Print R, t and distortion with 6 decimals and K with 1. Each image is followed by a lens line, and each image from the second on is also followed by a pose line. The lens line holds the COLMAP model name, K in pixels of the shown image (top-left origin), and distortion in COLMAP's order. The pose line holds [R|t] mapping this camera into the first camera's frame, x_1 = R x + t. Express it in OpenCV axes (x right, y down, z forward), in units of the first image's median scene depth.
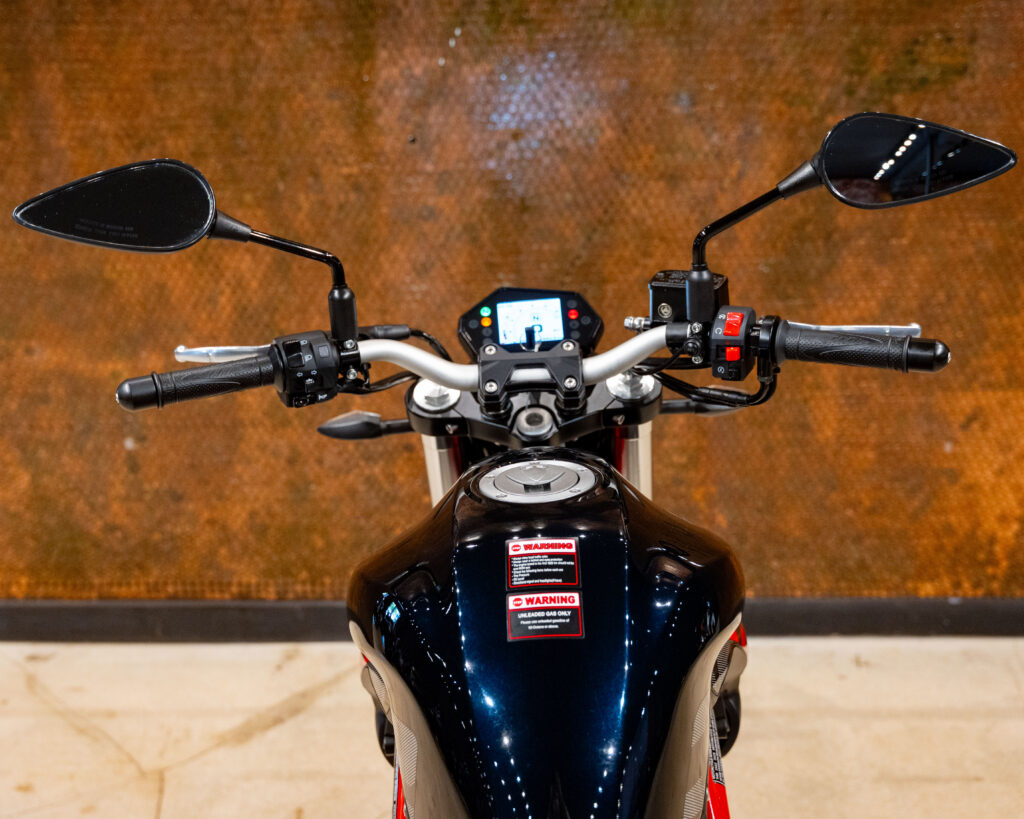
lens RADIAL K [[1406.6, 0, 510.0], [0, 1406.6, 406.6], [0, 0, 1]] dist [0.028954, 0.000000]
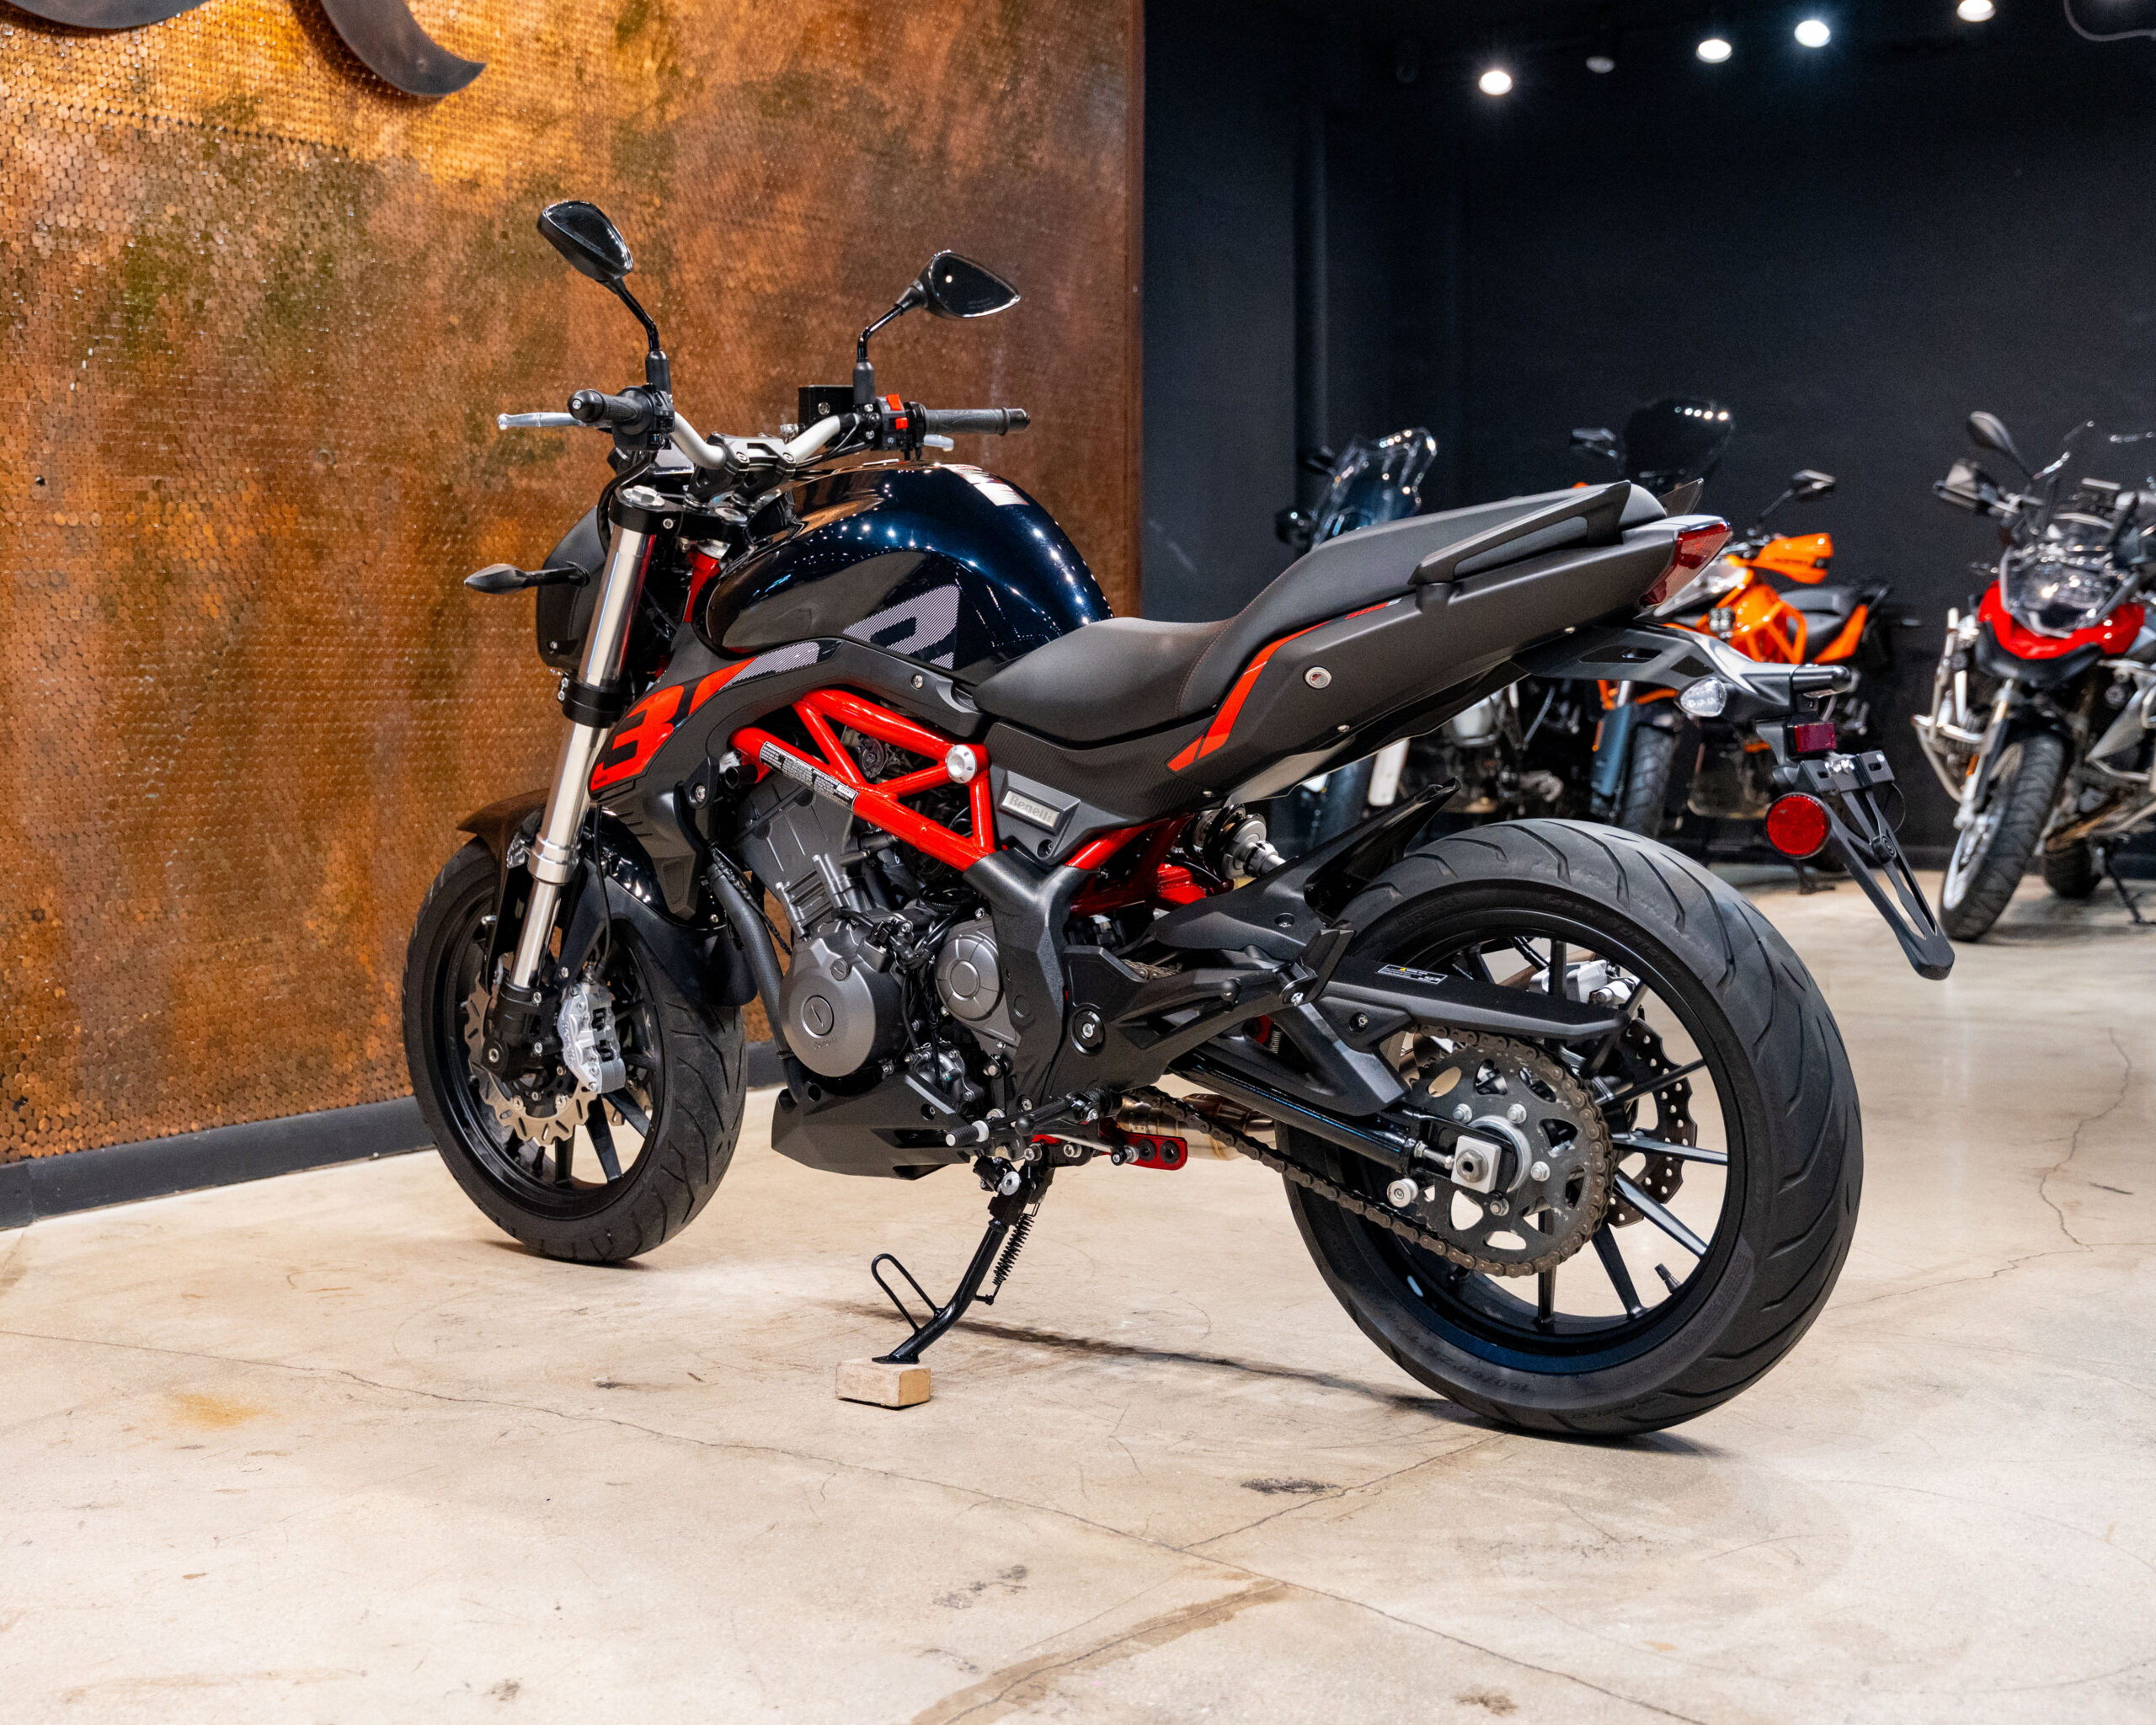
lens RADIAL K [[2605.7, 0, 1087.9], [0, 2605.7, 874.6], [0, 0, 1]] dist [-0.009910, 0.000000]
pose [[0.578271, -0.054970, 0.813991, -0.907538], [0.307094, 0.939013, -0.154751, 0.409967], [-0.755841, 0.339460, 0.559885, -0.163792]]
